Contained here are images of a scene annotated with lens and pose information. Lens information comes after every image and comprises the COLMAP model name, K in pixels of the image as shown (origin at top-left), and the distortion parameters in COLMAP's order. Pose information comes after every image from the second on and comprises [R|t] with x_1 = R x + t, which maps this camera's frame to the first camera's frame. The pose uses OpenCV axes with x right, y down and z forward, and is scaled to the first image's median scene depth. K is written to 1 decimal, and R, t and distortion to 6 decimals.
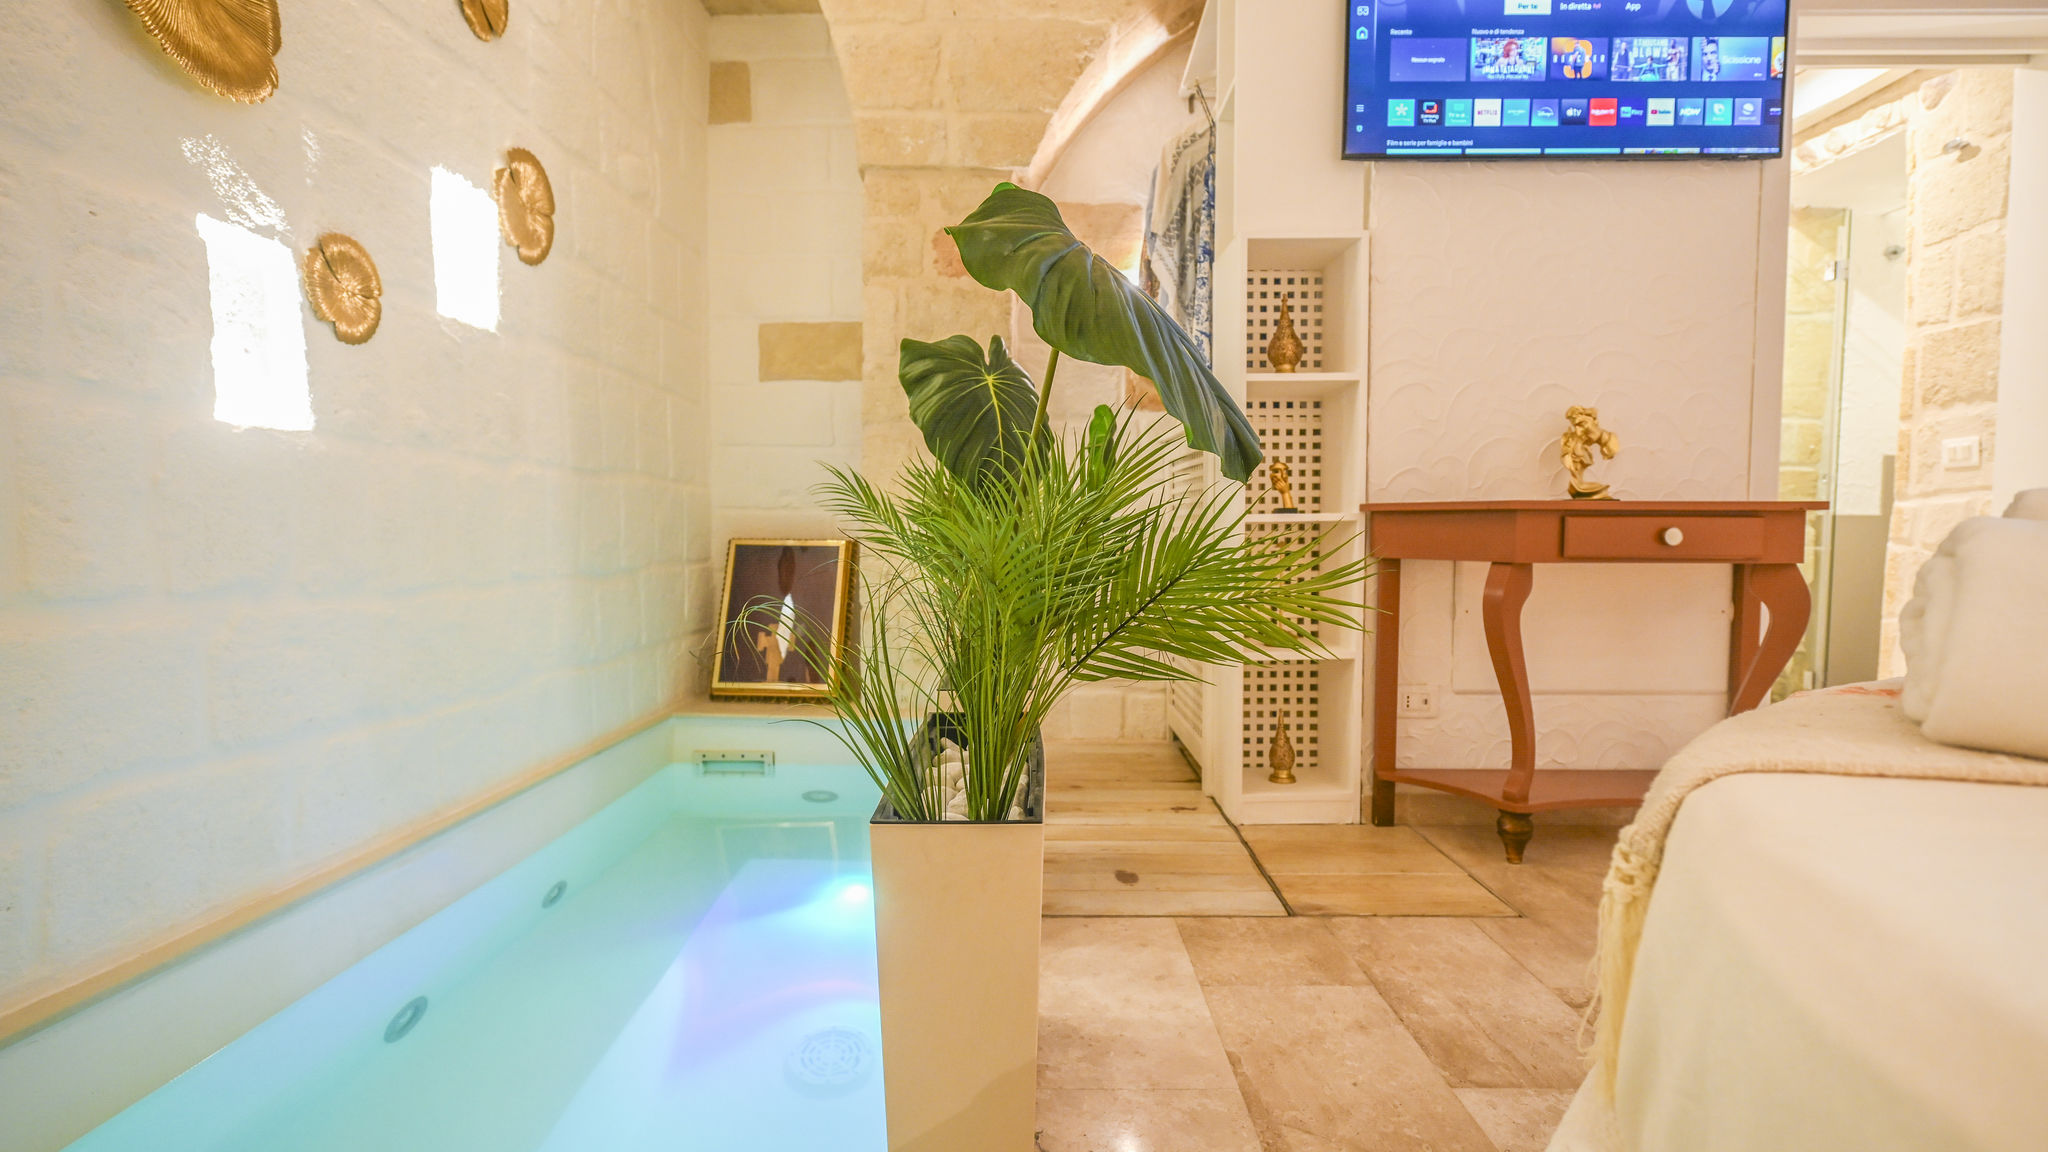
lens RADIAL K [[949.3, 0, 1024.0], [0, 949.3, 576.0], [0, 0, 1]] dist [-0.000918, -0.000483]
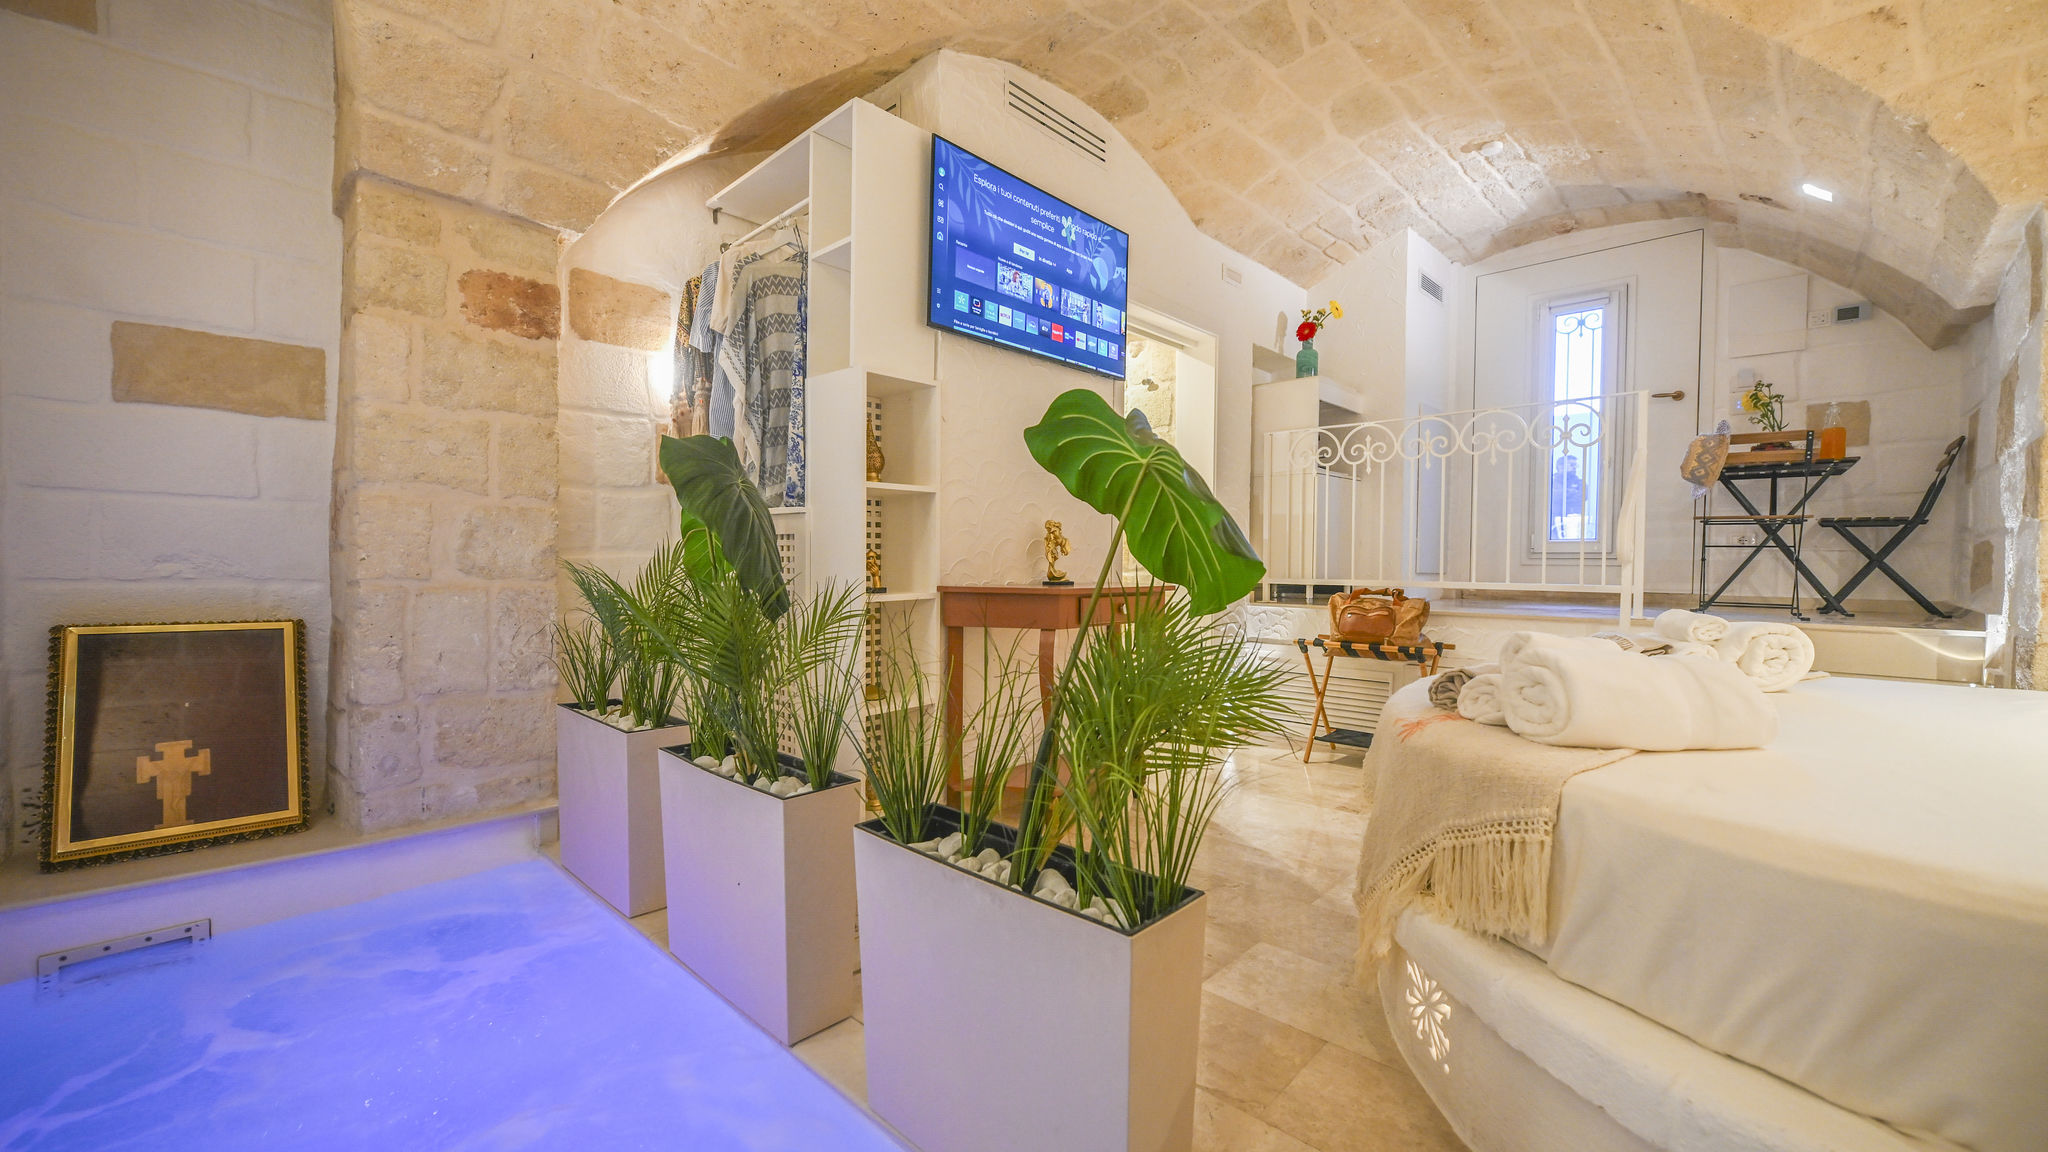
lens RADIAL K [[800.7, 0, 1016.1], [0, 800.7, 580.7], [0, 0, 1]] dist [-0.000832, -0.000318]
pose [[0.681335, -0.013176, 0.731853, -0.400473], [0.029476, 0.999521, -0.009446, -0.071585], [-0.731378, 0.028008, 0.681397, 0.164525]]
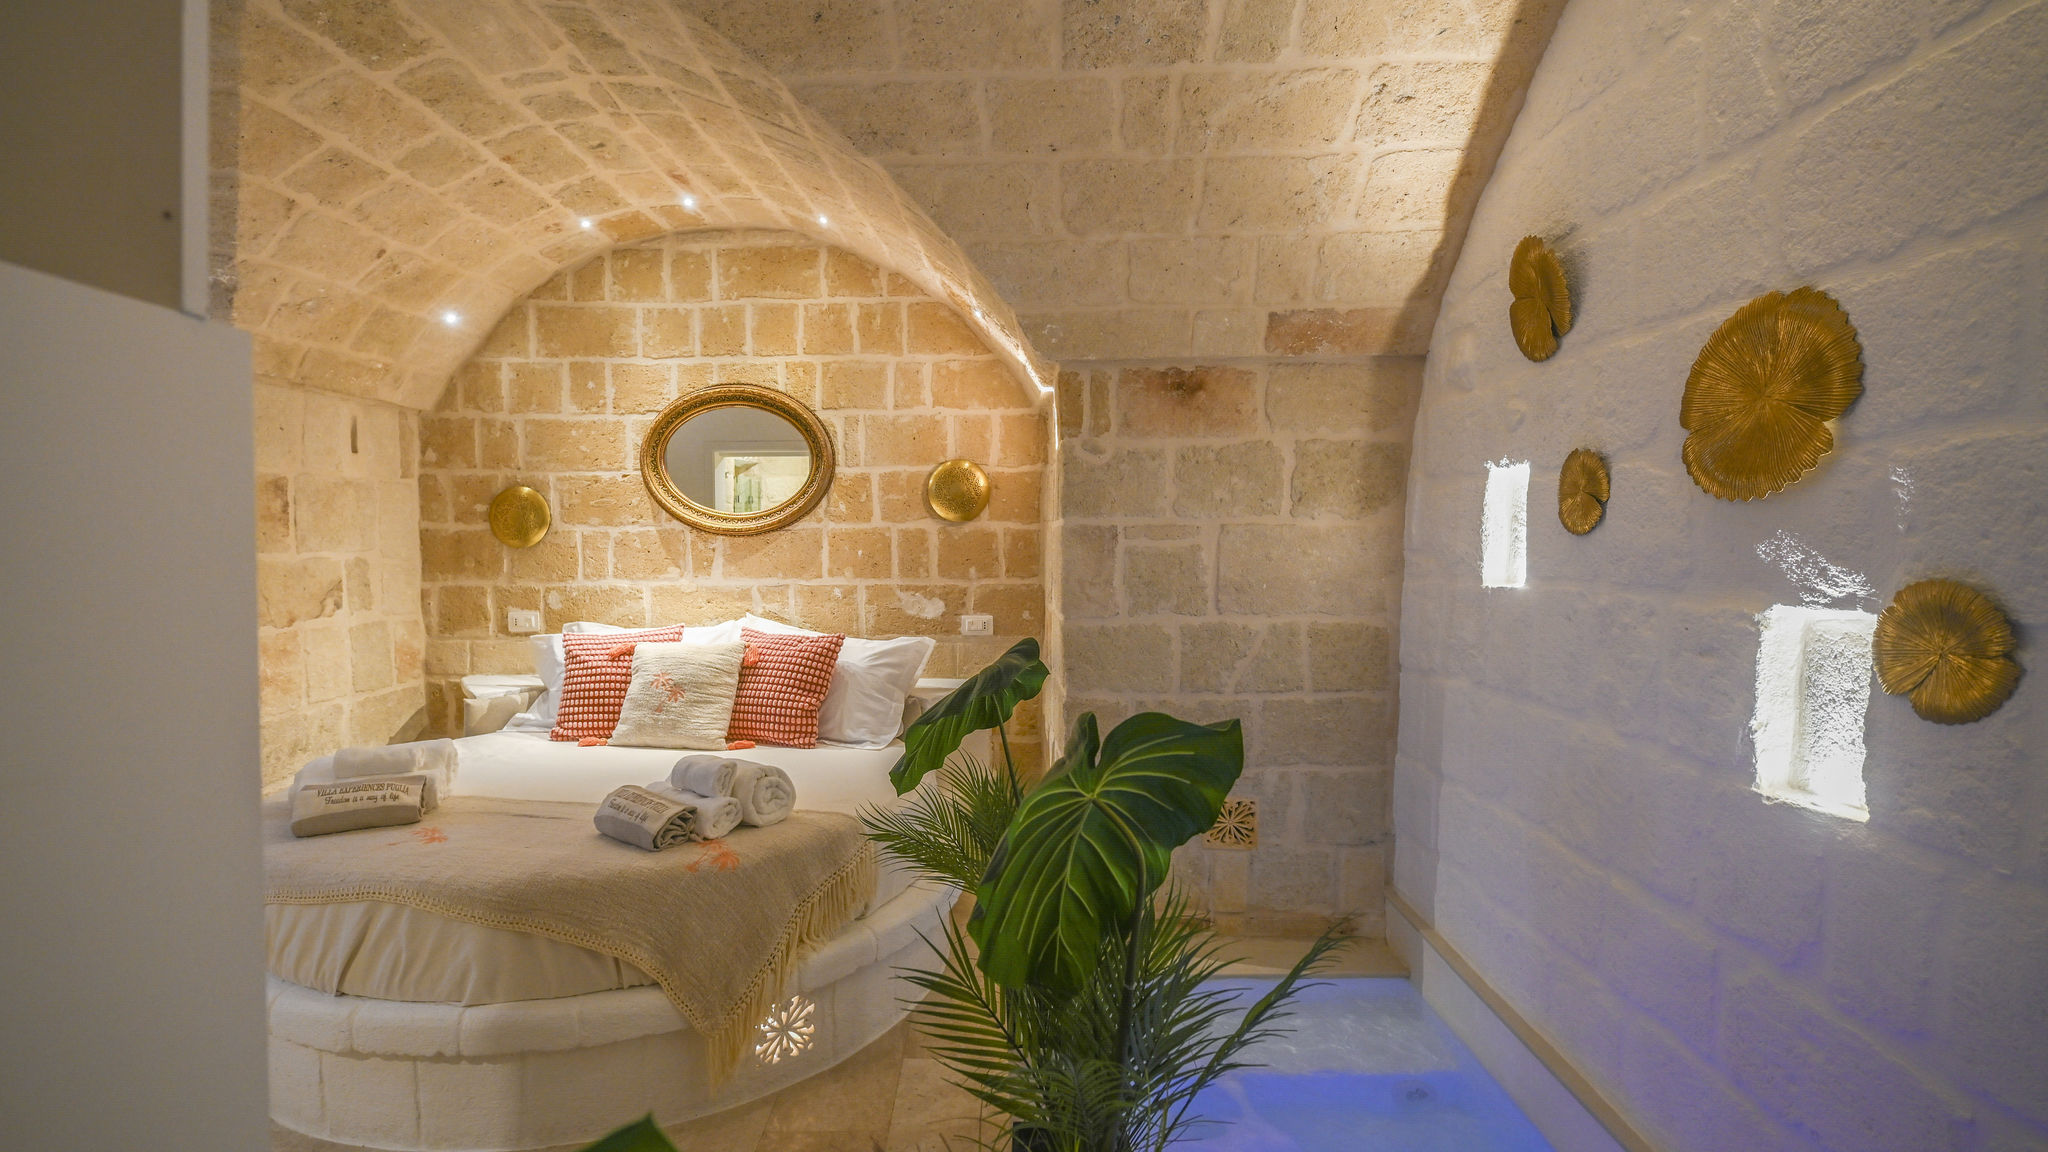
lens RADIAL K [[929.7, 0, 1024.0], [0, 929.7, 576.0], [0, 0, 1]] dist [0.001957, 0.000383]
pose [[-0.999813, 0.000173, -0.019362, 0.010628], [-0.001578, 0.995908, 0.090356, -0.323769], [0.019298, 0.090369, -0.995721, 1.298867]]
